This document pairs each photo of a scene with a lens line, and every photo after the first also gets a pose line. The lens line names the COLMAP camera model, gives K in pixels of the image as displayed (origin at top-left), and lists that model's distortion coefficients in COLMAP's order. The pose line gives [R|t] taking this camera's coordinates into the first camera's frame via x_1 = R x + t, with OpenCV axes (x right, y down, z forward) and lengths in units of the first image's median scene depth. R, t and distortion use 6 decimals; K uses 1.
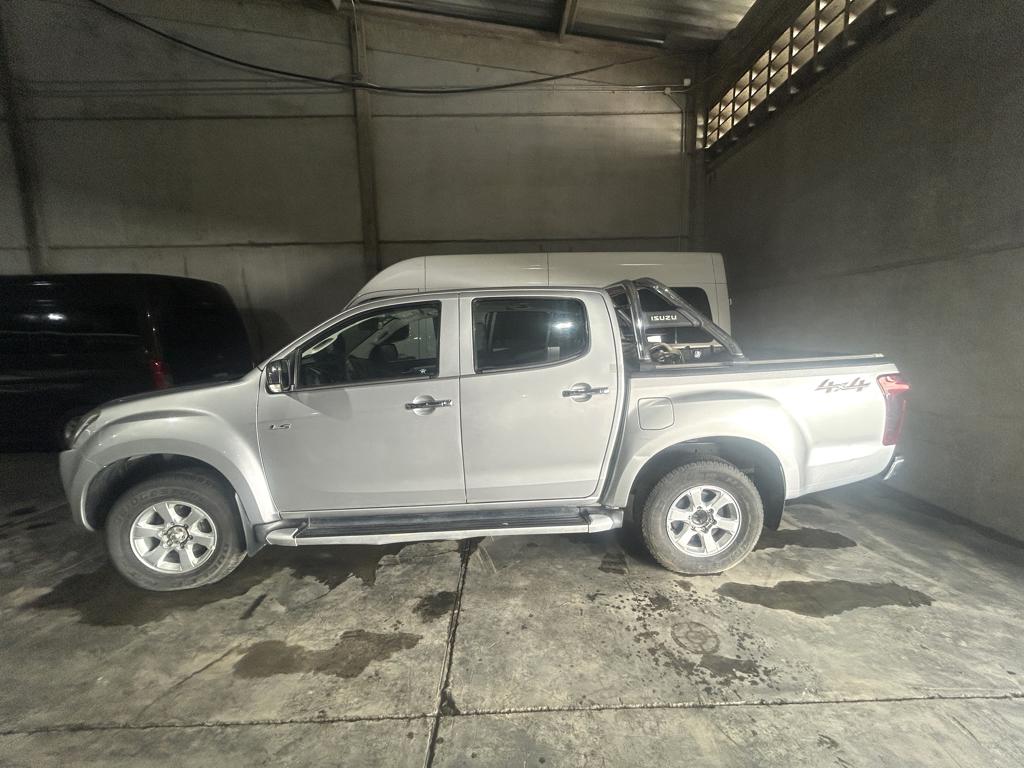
lens RADIAL K [[411.6, 0, 516.1], [0, 411.6, 380.9], [0, 0, 1]] dist [0.000025, 0.000173]
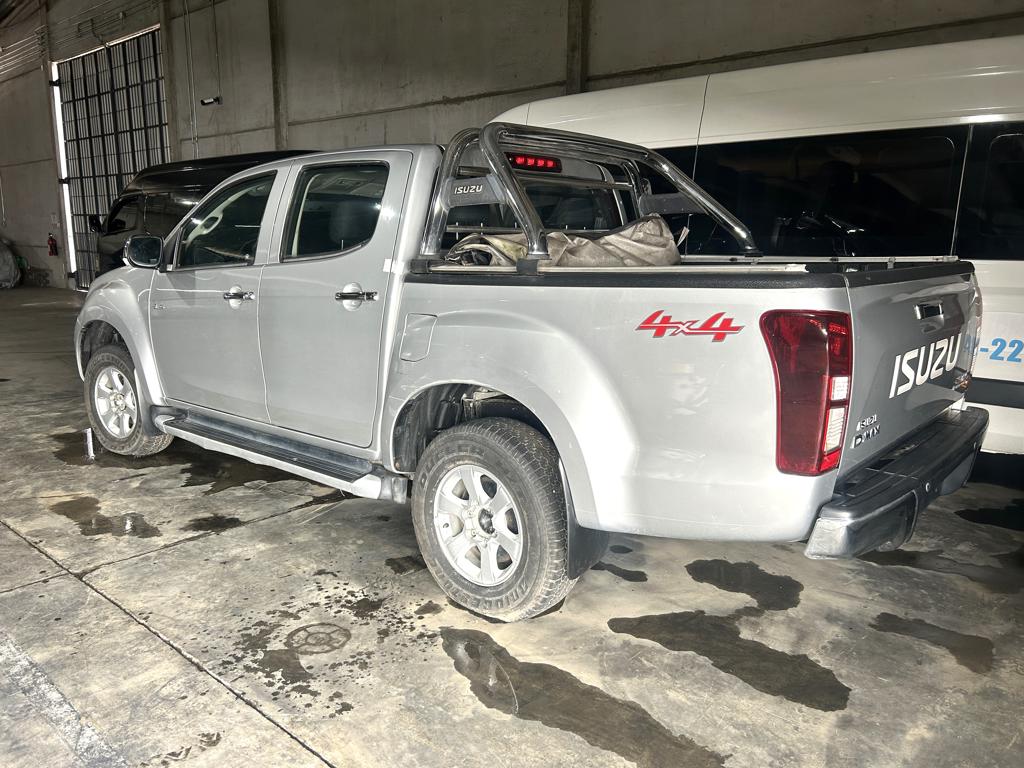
lens RADIAL K [[773.0, 0, 511.2], [0, 773.0, 385.9], [0, 0, 1]] dist [0.052083, -0.056747]
pose [[0.736508, 0.154701, -0.658501, 1.248450], [-0.111812, 0.987948, 0.107039, 0.006933], [0.667124, -0.005207, 0.744929, 0.182036]]
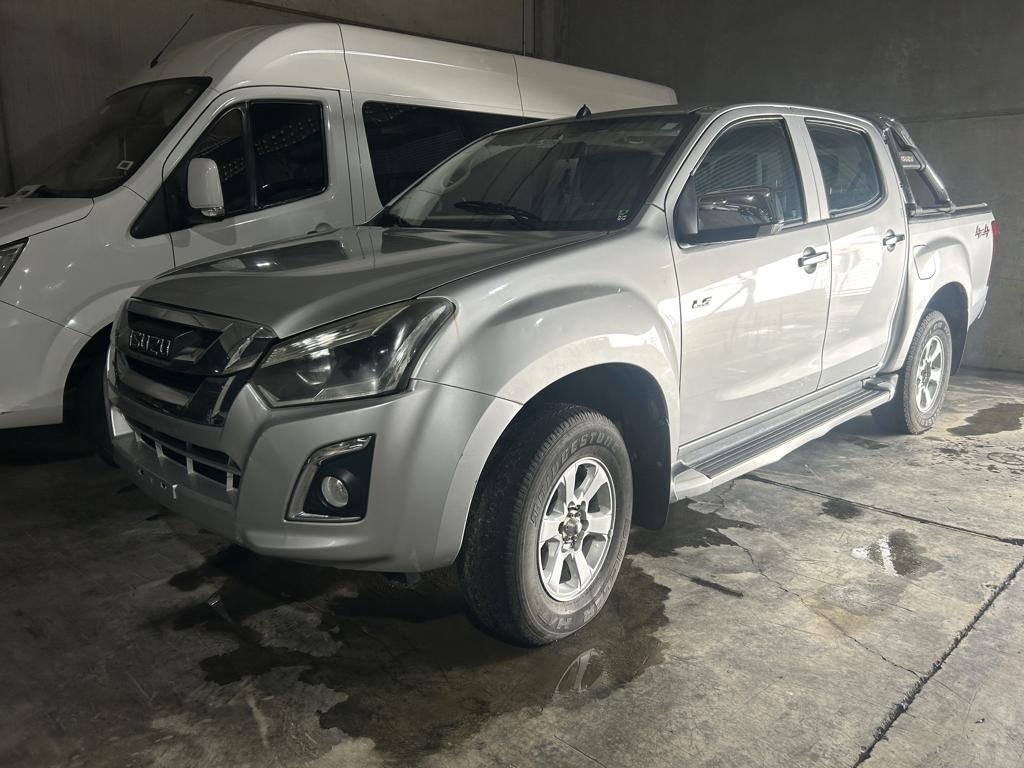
lens RADIAL K [[773.0, 0, 510.2], [0, 773.0, 380.3], [0, 0, 1]] dist [0.052083, -0.056747]
pose [[0.724260, -0.133256, 0.676528, -1.551171], [0.081484, 0.990814, 0.107927, 0.076344], [-0.684695, -0.023041, 0.728465, 0.339827]]
